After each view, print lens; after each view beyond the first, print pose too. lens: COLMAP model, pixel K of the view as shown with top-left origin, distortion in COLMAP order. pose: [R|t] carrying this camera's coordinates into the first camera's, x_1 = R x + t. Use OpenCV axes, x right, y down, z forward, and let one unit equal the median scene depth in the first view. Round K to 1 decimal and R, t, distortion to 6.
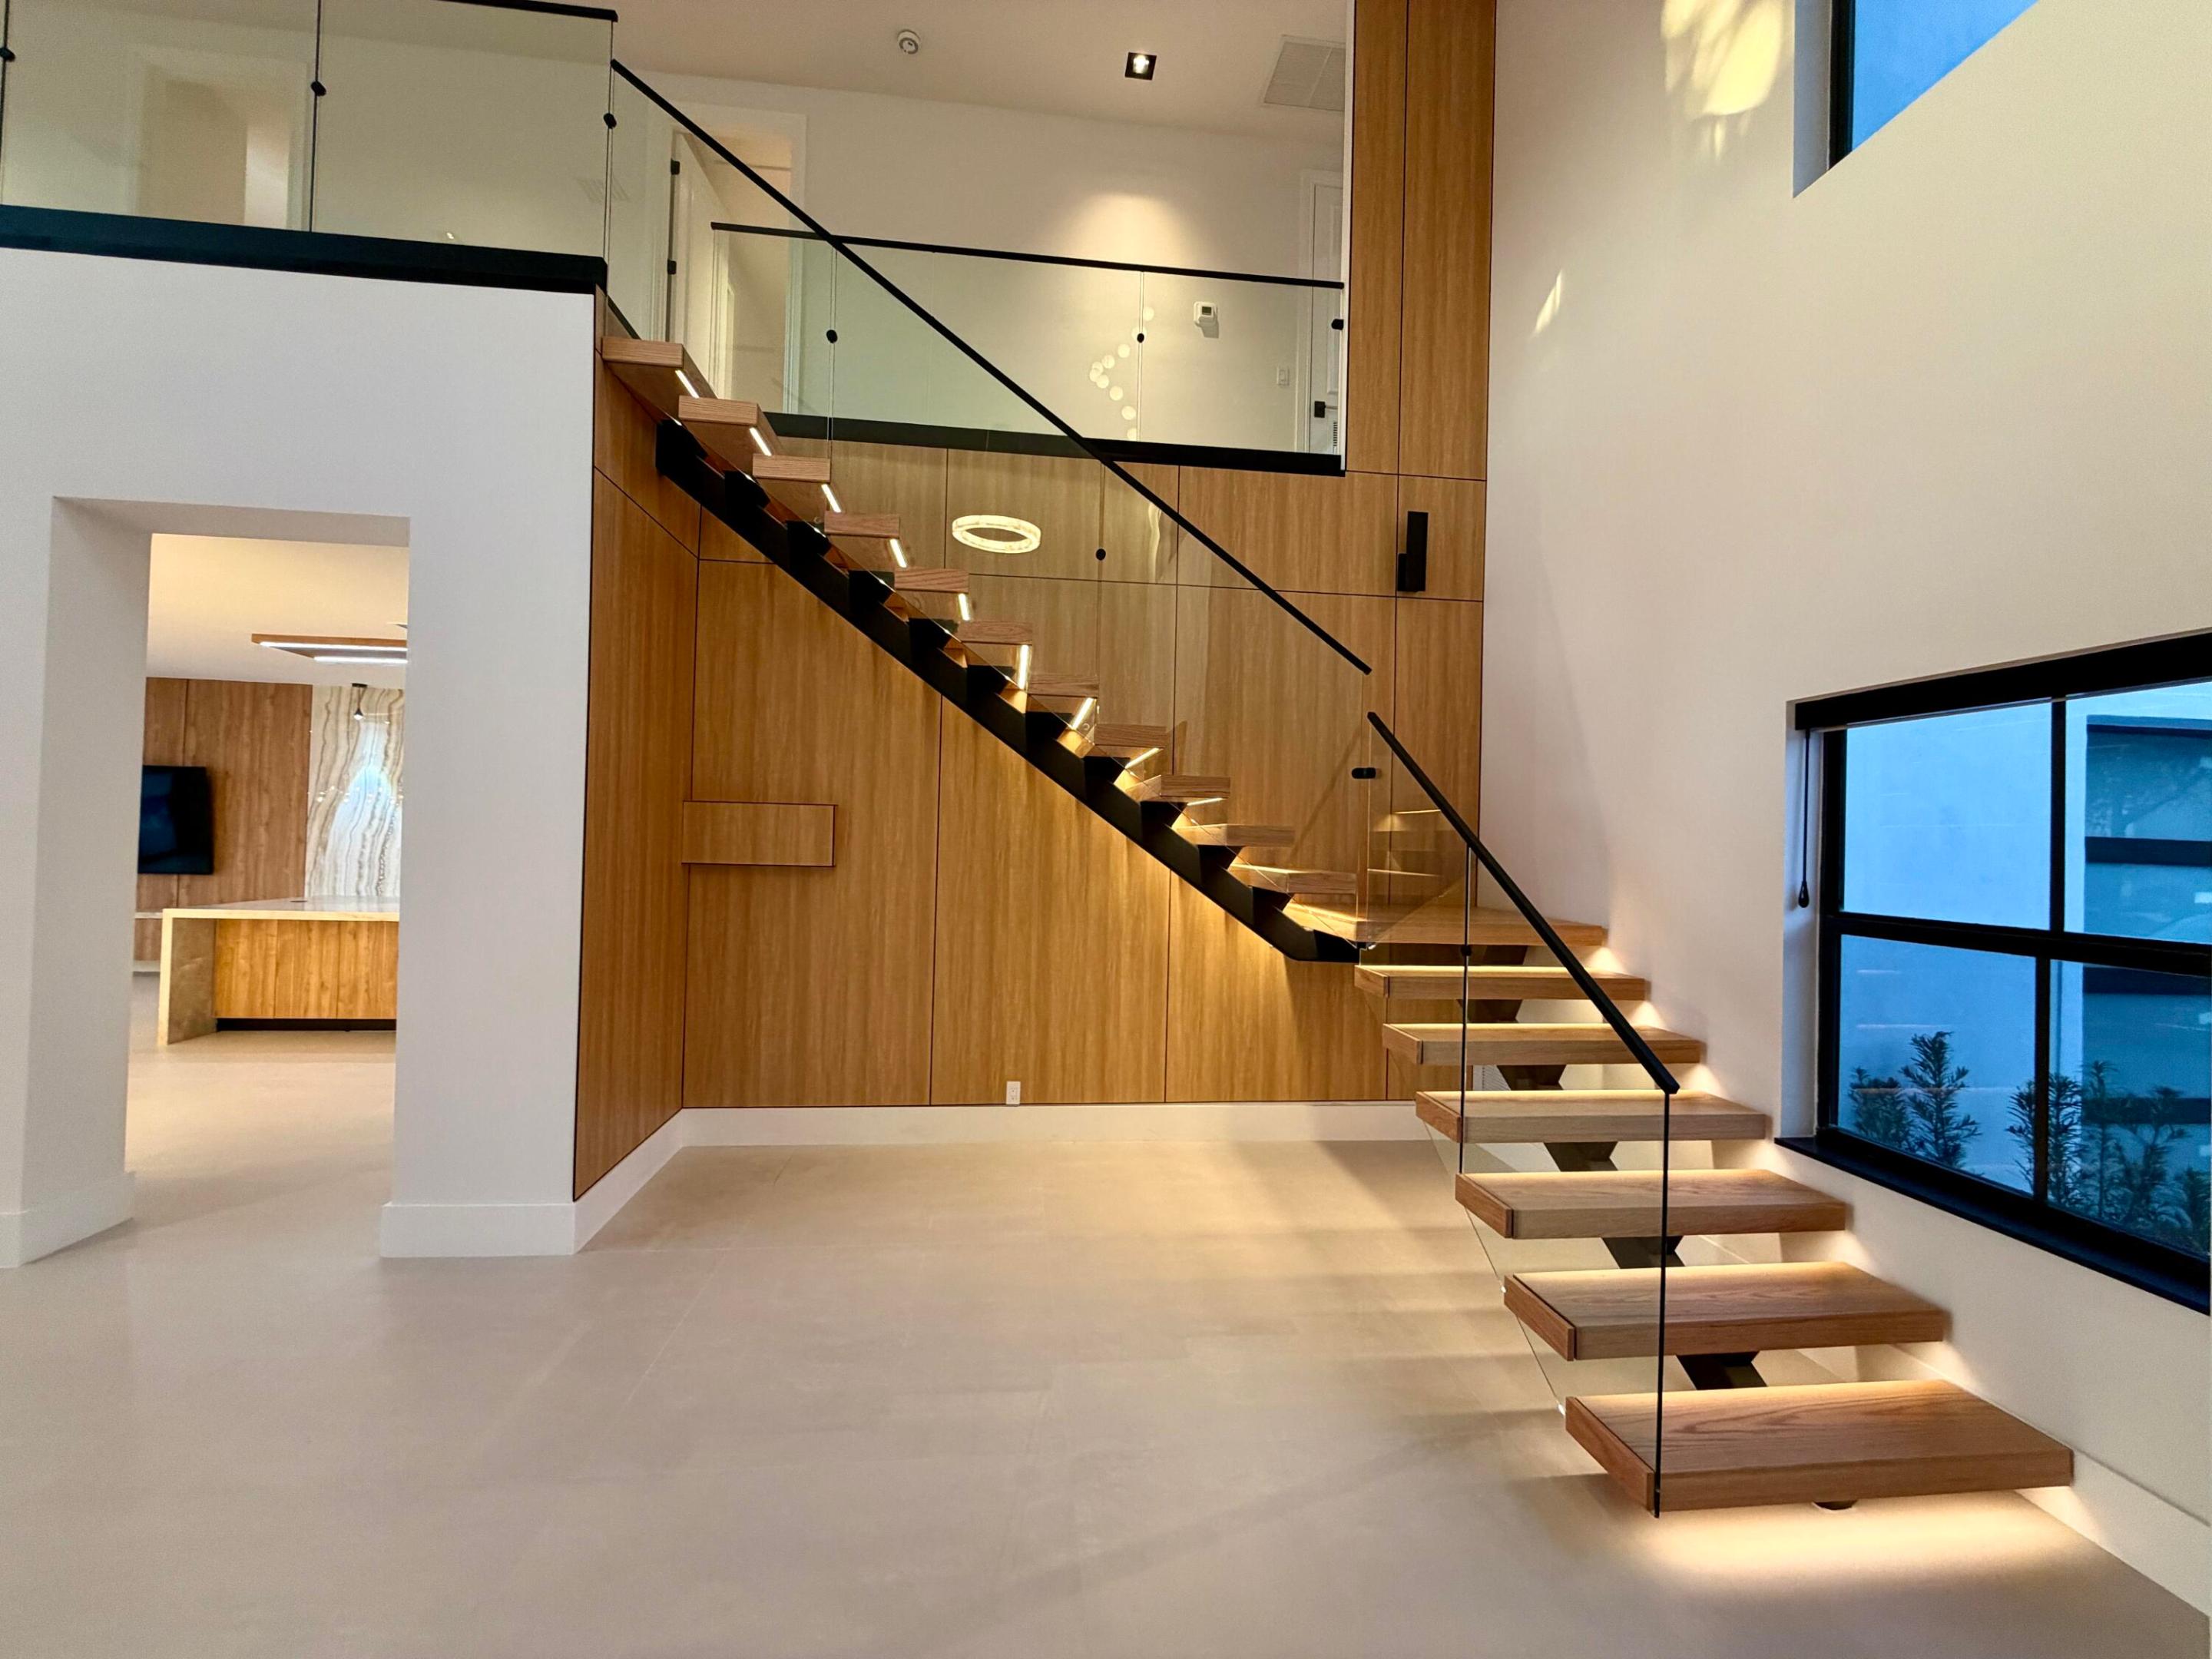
lens RADIAL K [[877.1, 0, 1100.1], [0, 877.1, 832.2], [0, 0, 1]] dist [-0.002164, -0.000708]
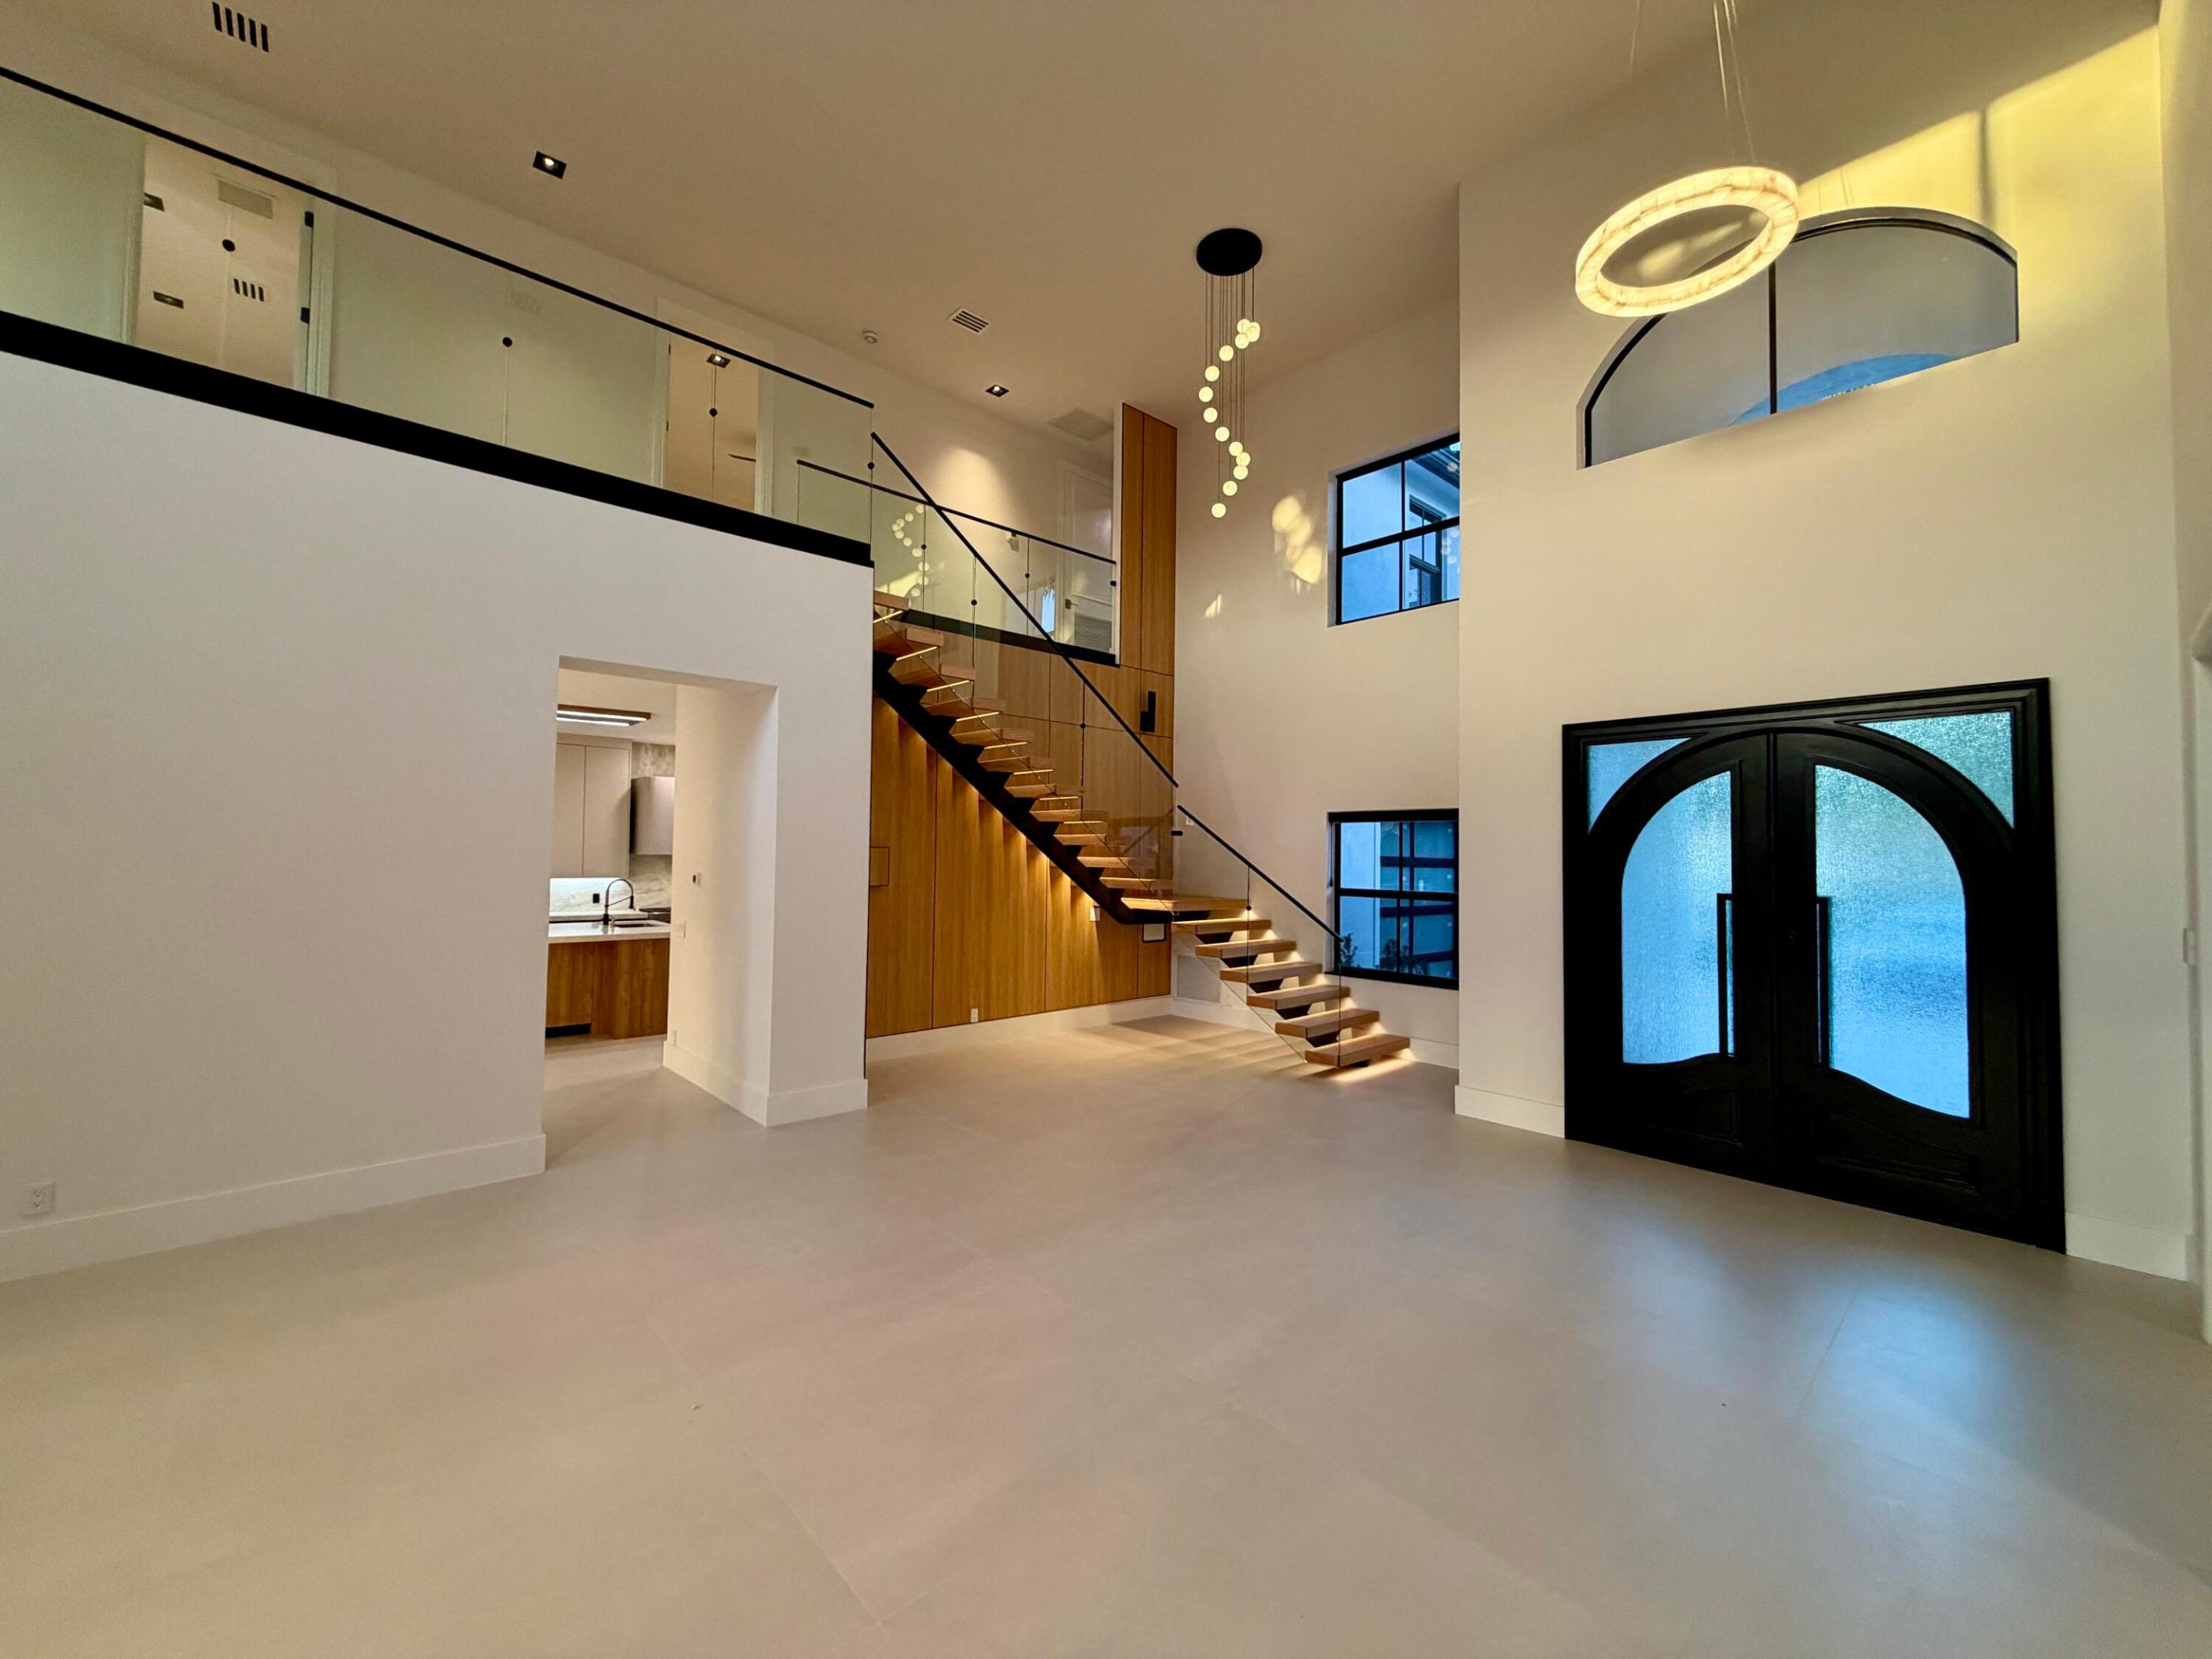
lens RADIAL K [[877.1, 0, 1100.1], [0, 877.1, 832.2], [0, 0, 1]] dist [-0.002164, -0.000708]
pose [[0.806385, -0.000047, 0.591391, -0.914143], [0.002285, 0.999993, -0.003036, -0.051660], [-0.591386, 0.003799, 0.806380, -0.514899]]
